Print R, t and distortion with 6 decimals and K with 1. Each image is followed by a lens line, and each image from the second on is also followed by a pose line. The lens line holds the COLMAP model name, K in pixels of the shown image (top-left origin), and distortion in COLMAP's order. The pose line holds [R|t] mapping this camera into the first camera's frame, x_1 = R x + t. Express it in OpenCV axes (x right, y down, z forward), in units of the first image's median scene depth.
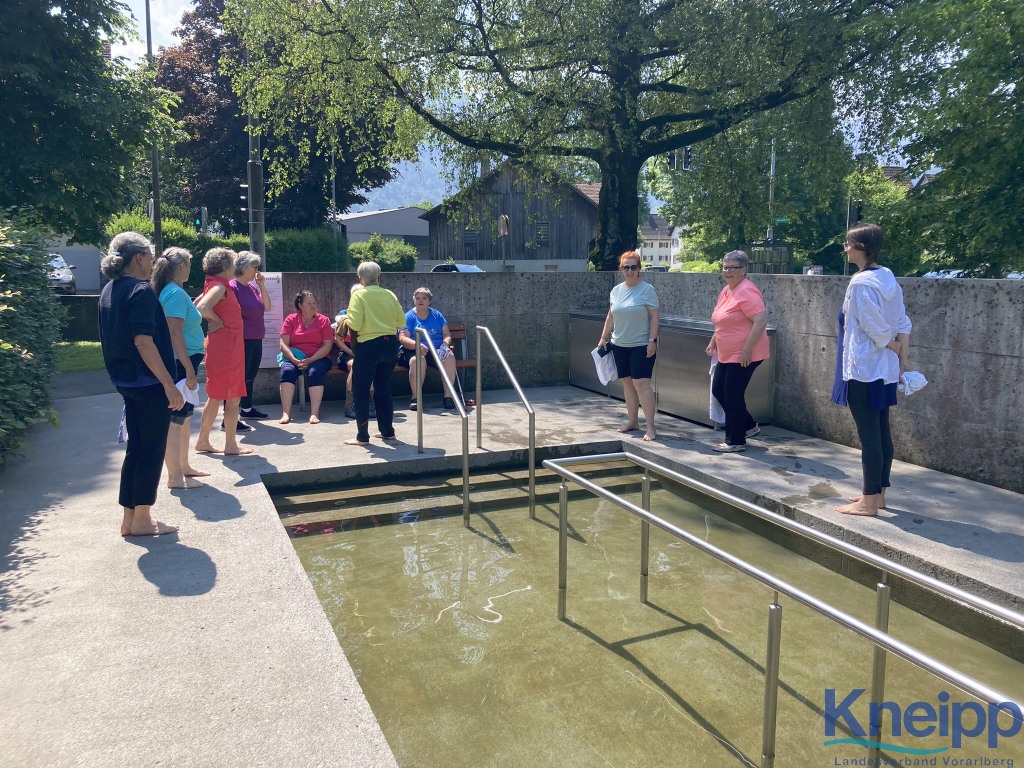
lens RADIAL K [[839.2, 0, 513.8], [0, 839.2, 378.2], [0, 0, 1]] dist [0.048619, -0.019659]
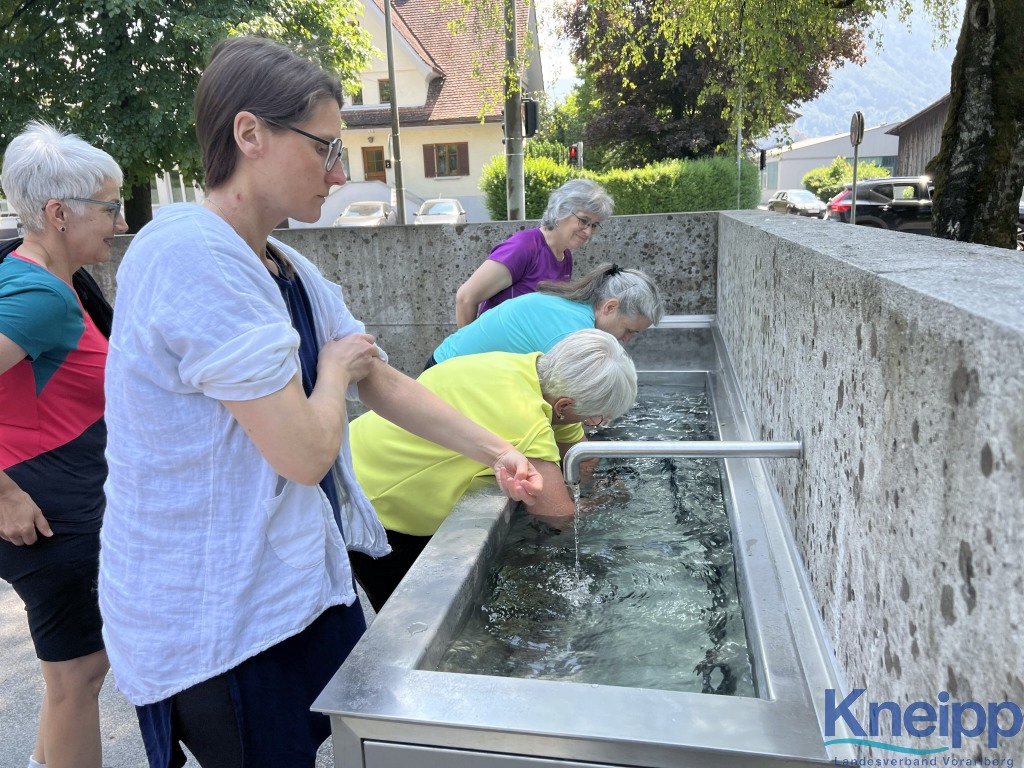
lens RADIAL K [[773.6, 0, 523.4], [0, 773.6, 379.4], [0, 0, 1]] dist [0.077570, -0.050779]
pose [[0.831705, 0.089185, -0.548007, 0.310545], [-0.036134, 0.993617, 0.106866, -0.112146], [0.554040, -0.069079, 0.829619, 0.843704]]
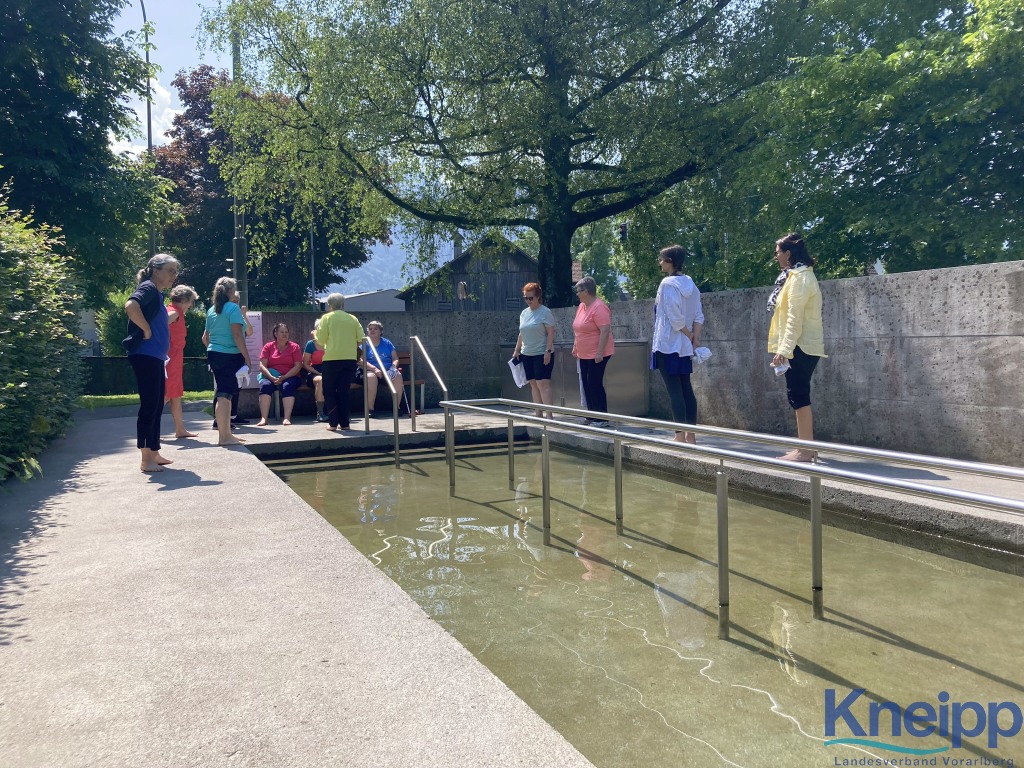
lens RADIAL K [[839.2, 0, 502.6], [0, 839.2, 382.9], [0, 0, 1]] dist [0.048619, -0.019659]
pose [[0.999663, -0.024712, 0.007966, 0.074214], [0.025346, 0.995356, -0.092865, 0.112753], [-0.005634, 0.093036, 0.995647, -0.250329]]
